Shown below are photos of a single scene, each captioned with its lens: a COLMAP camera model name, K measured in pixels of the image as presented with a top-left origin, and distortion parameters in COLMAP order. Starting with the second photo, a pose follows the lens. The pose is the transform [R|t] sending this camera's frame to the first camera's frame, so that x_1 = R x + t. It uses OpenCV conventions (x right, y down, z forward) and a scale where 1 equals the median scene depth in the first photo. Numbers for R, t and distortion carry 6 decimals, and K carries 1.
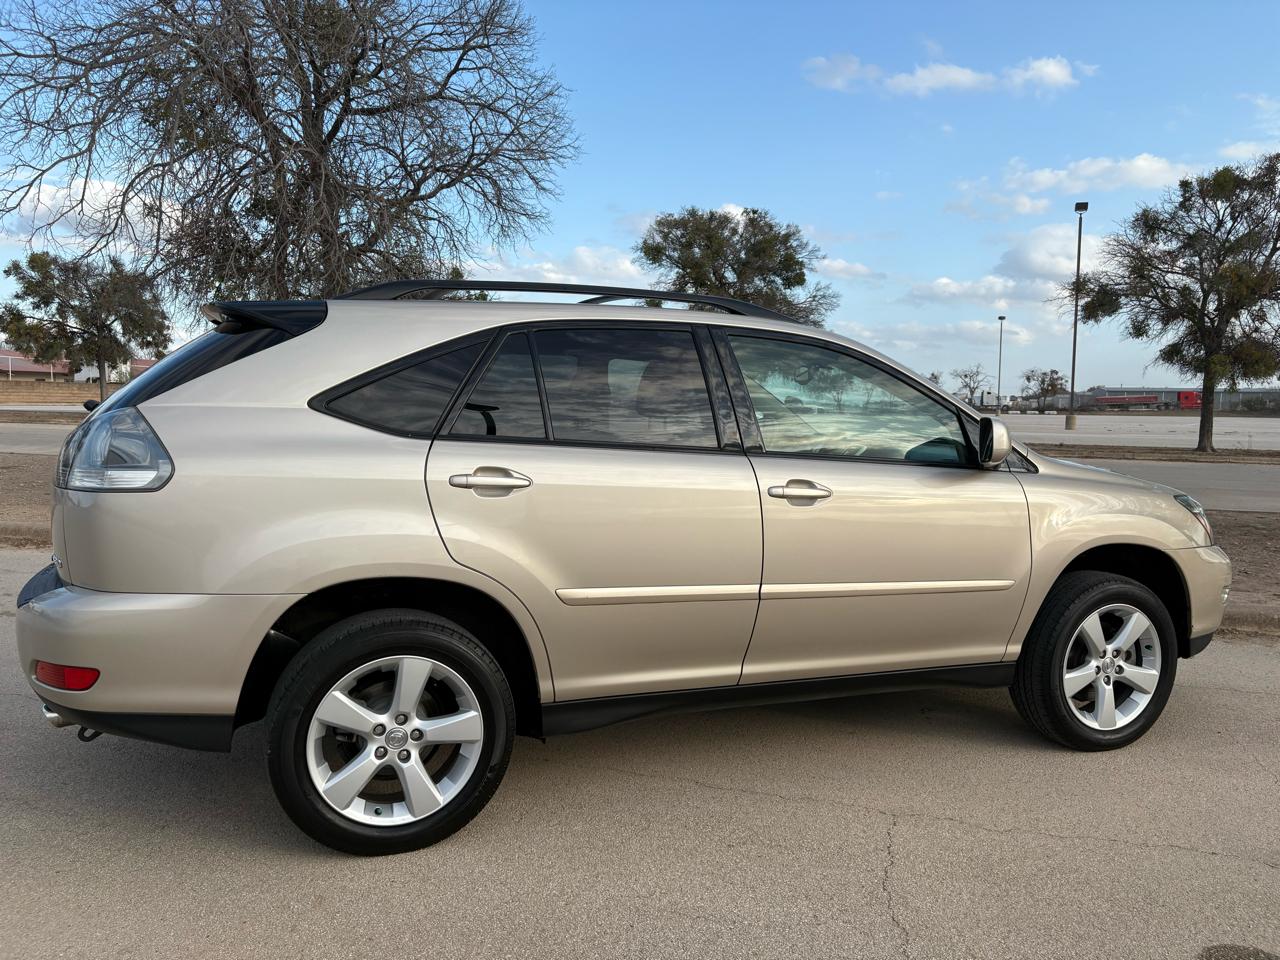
lens RADIAL K [[979.3, 0, 651.3], [0, 979.3, 483.2], [0, 0, 1]] dist [0.031327, -0.030963]
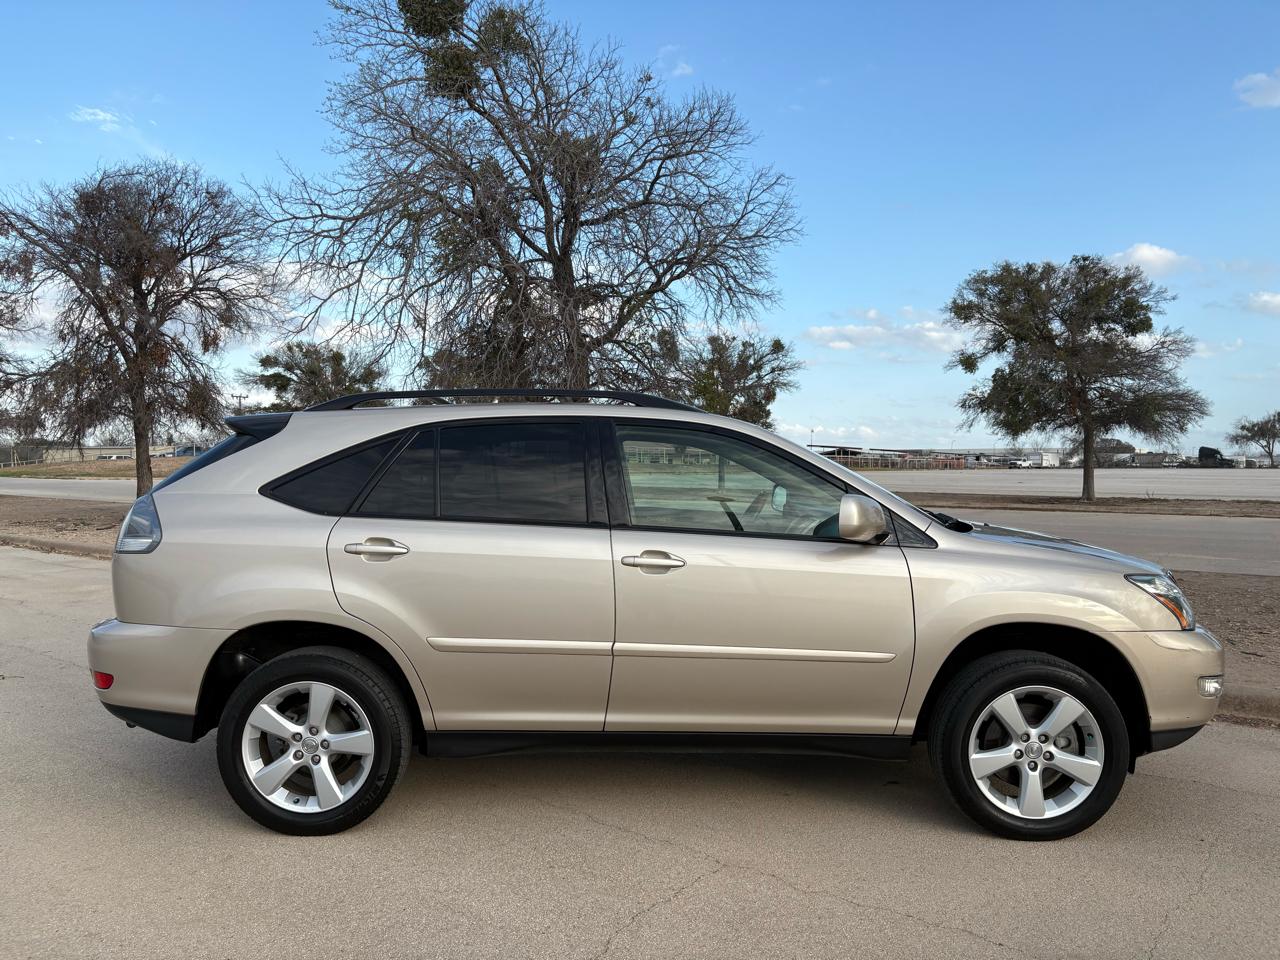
lens RADIAL K [[979.3, 0, 638.4], [0, 979.3, 487.2], [0, 0, 1]] dist [0.031327, -0.030963]
pose [[0.925705, -0.008617, -0.378148, 0.491630], [-0.014066, 0.998265, -0.057182, -0.010897], [0.377985, 0.058253, 0.923977, -0.047806]]
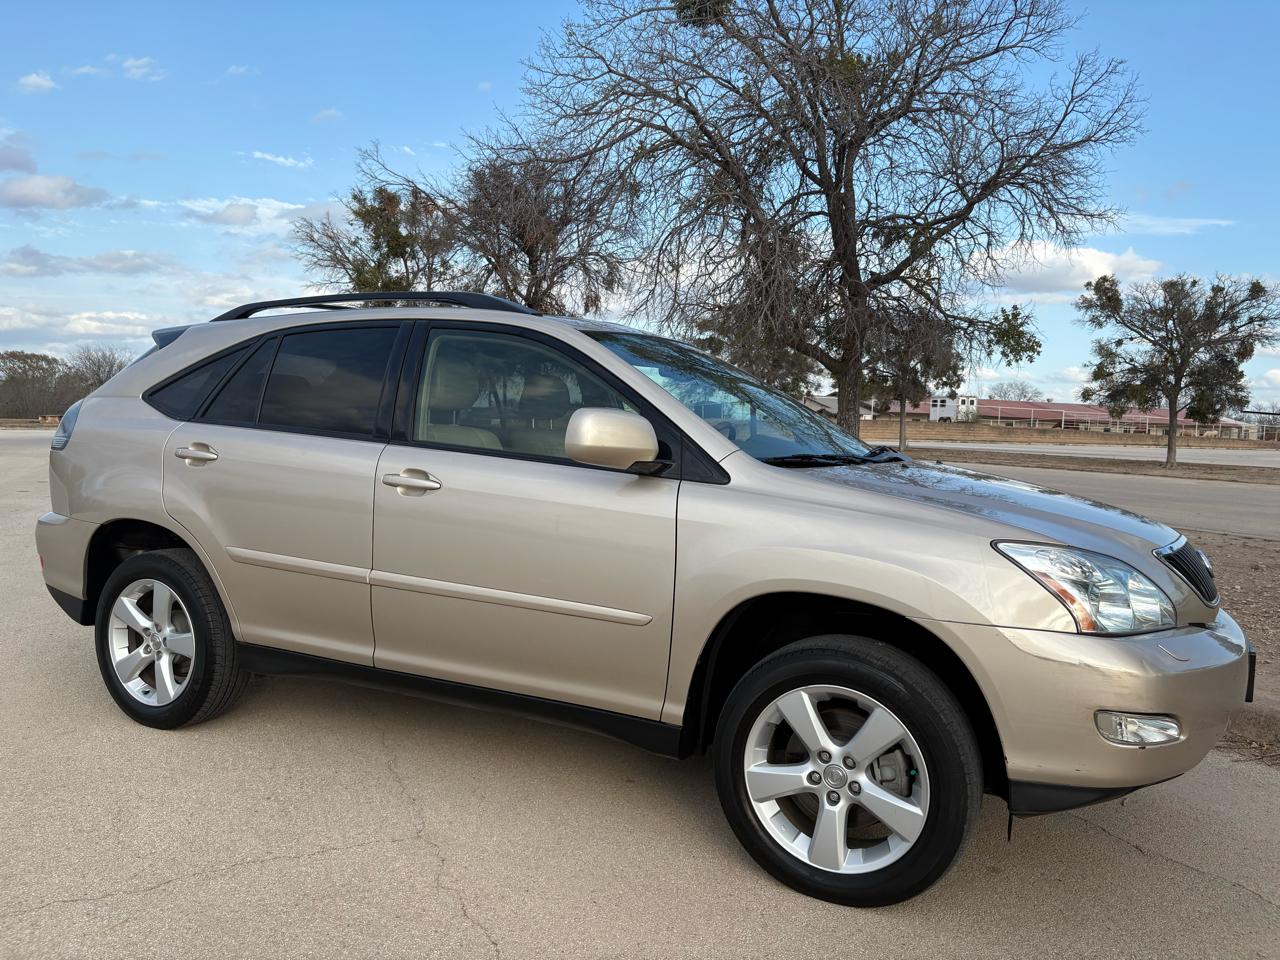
lens RADIAL K [[979.3, 0, 642.8], [0, 979.3, 488.8], [0, 0, 1]] dist [0.031327, -0.030963]
pose [[0.652988, 0.051557, -0.755611, 0.914471], [-0.078529, 0.996912, 0.000158, -0.002084], [0.753286, 0.059234, 0.655021, 0.462887]]
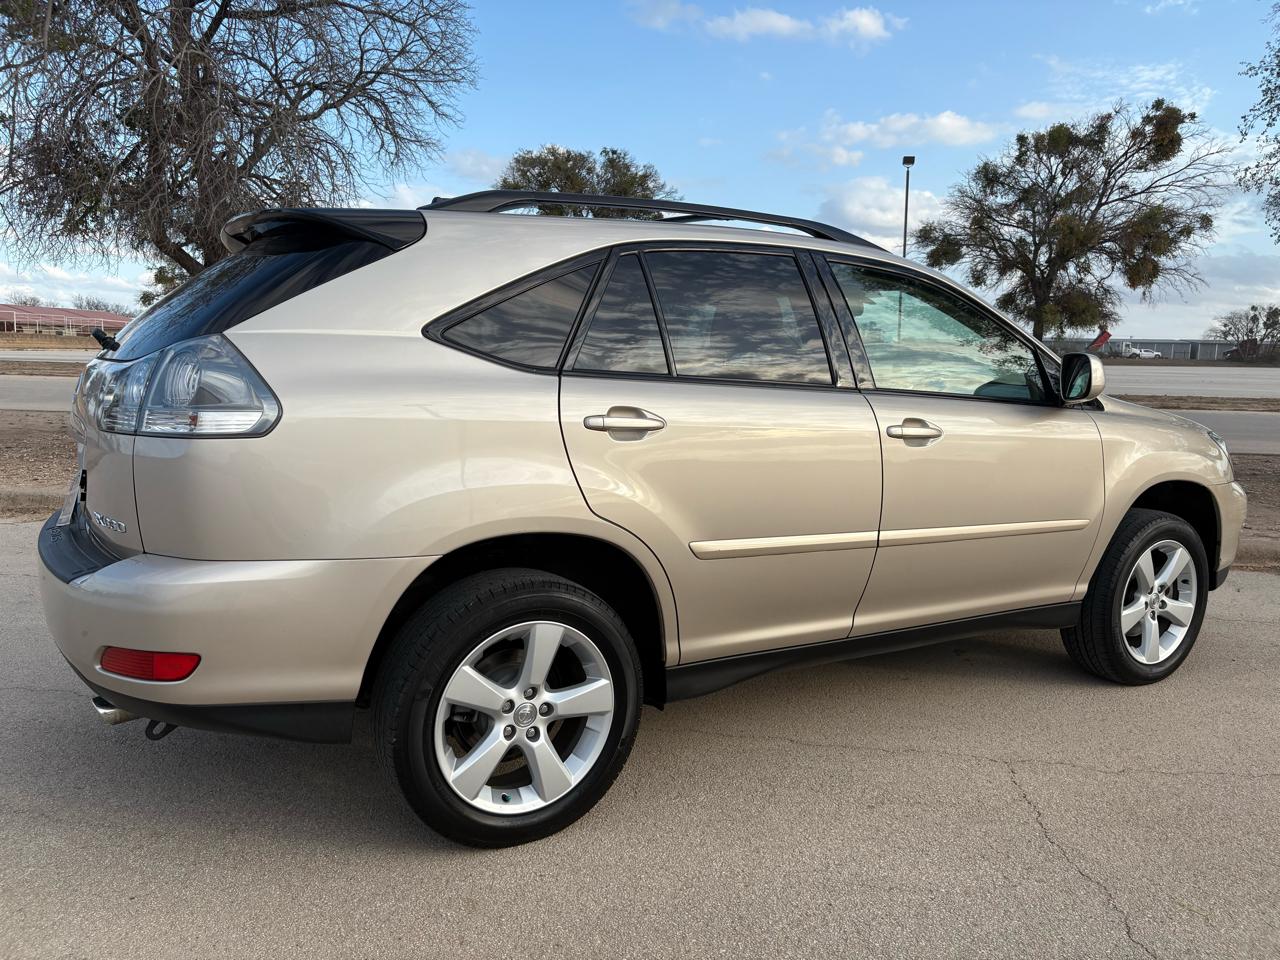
lens RADIAL K [[979.3, 0, 643.7], [0, 979.3, 481.9], [0, 0, 1]] dist [0.031327, -0.030963]
pose [[0.986790, -0.018327, 0.160967, -0.223775], [0.009839, 0.998526, 0.053375, 0.003513], [-0.161708, -0.051086, 0.985516, 0.095674]]
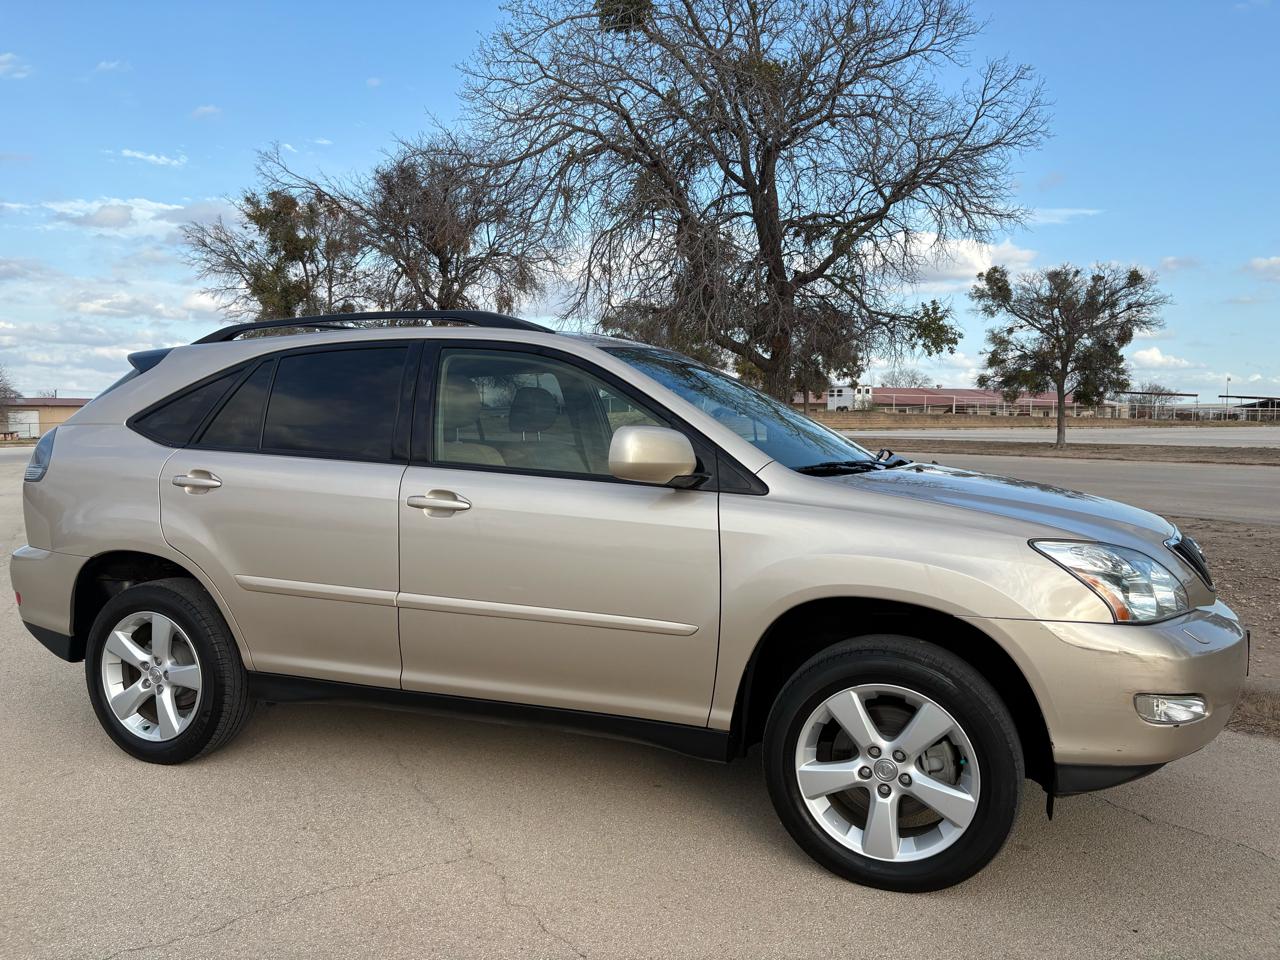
lens RADIAL K [[979.3, 0, 636.9], [0, 979.3, 487.9], [0, 0, 1]] dist [0.031327, -0.030963]
pose [[0.722517, 0.027003, -0.690825, 0.852865], [-0.039609, 0.999212, -0.002369, -0.010320], [0.690217, 0.029074, 0.723018, 0.370248]]
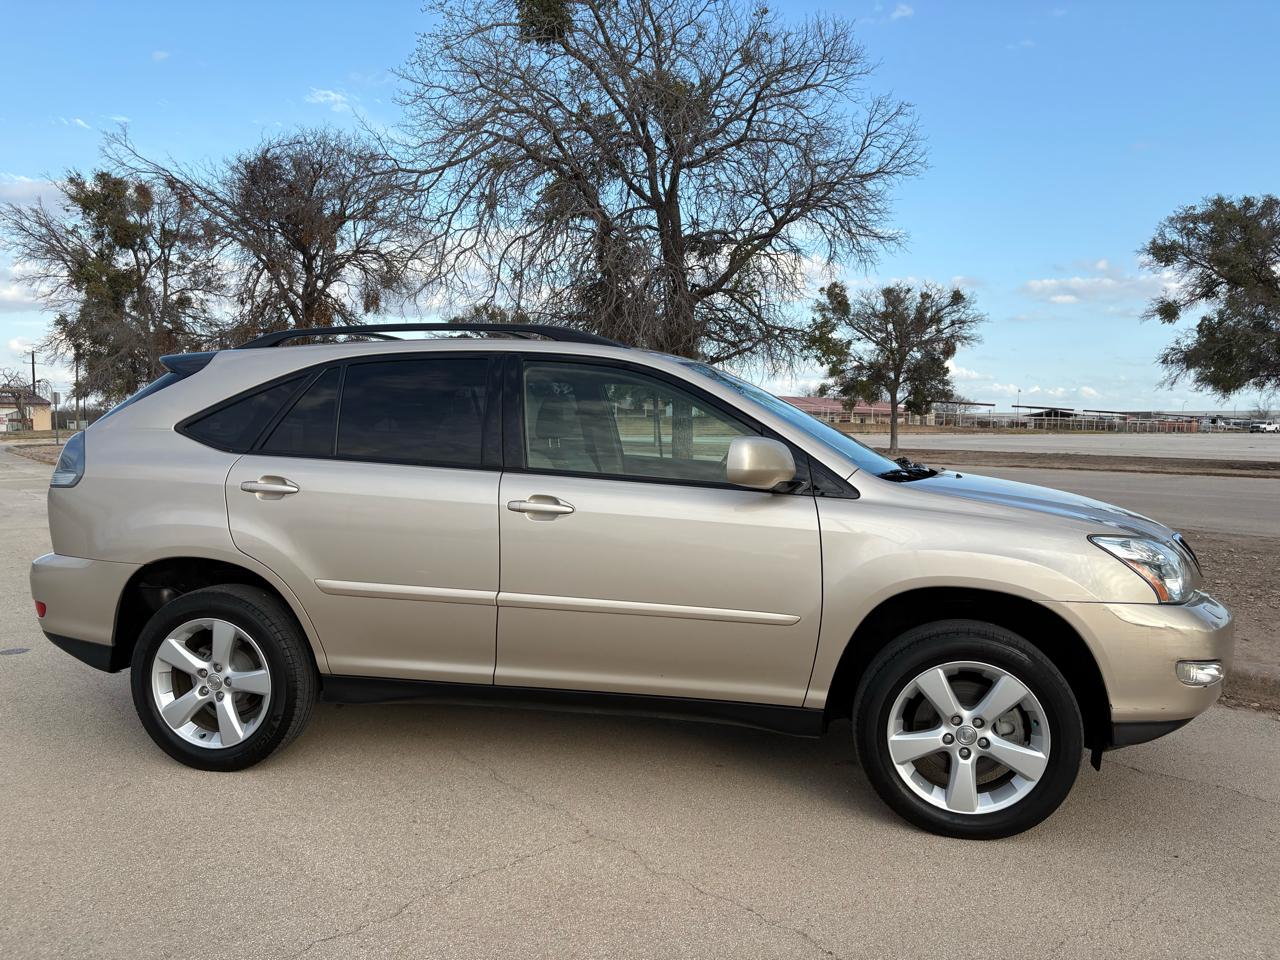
lens RADIAL K [[979.3, 0, 642.2], [0, 979.3, 485.6], [0, 0, 1]] dist [0.031327, -0.030963]
pose [[0.833749, 0.022162, -0.551698, 0.715472], [-0.035910, 0.999255, -0.014127, -0.002996], [0.550974, 0.031590, 0.833924, 0.162208]]
